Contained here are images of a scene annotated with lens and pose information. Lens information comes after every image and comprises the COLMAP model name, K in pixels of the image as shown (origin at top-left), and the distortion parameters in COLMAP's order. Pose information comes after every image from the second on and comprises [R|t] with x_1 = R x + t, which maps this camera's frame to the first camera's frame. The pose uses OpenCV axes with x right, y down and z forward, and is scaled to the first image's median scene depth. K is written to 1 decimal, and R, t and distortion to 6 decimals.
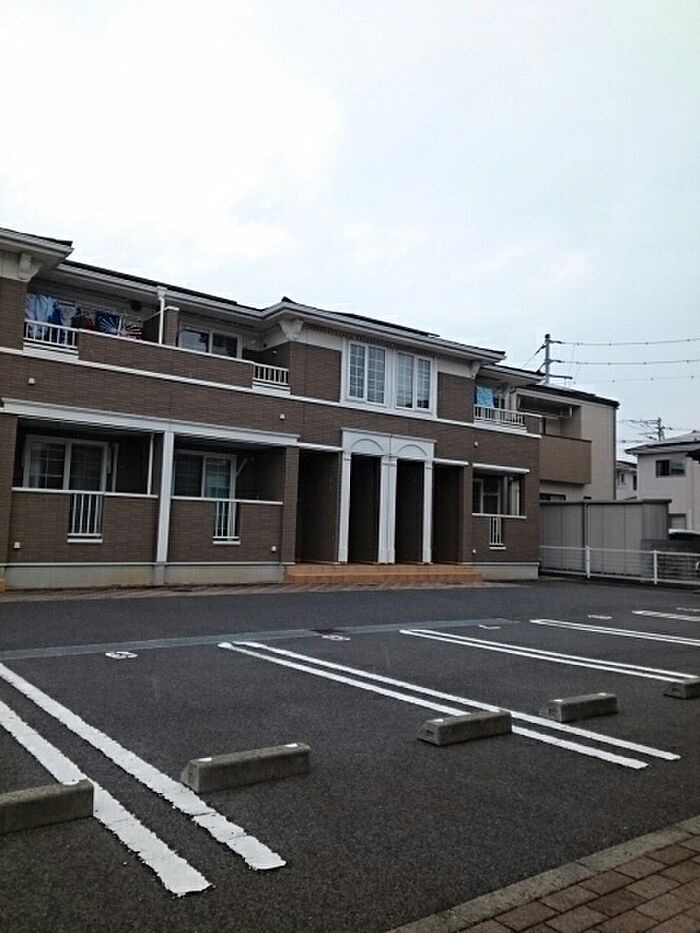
lens RADIAL K [[737.5, 0, 348.7], [0, 737.5, 467.2], [0, 0, 1]] dist [0.067705, -0.005080]
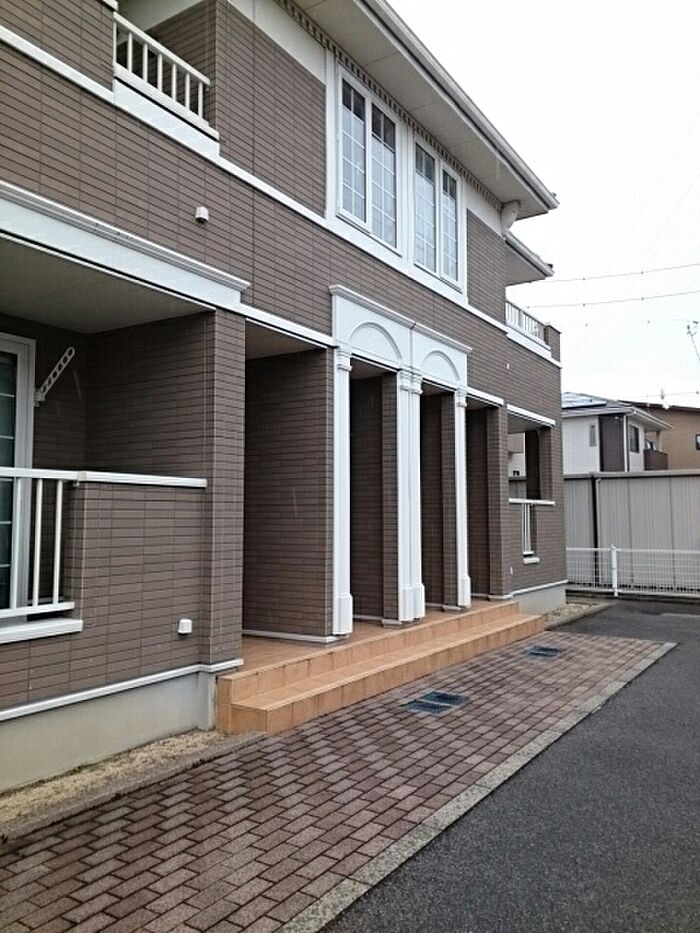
lens RADIAL K [[737.5, 0, 350.9], [0, 737.5, 461.6], [0, 0, 1]] dist [0.067705, -0.005080]
pose [[0.939374, -0.006737, 0.342828, -0.131163], [0.001767, 0.999889, 0.014806, 0.032517], [-0.342890, -0.013302, 0.939281, 0.621368]]
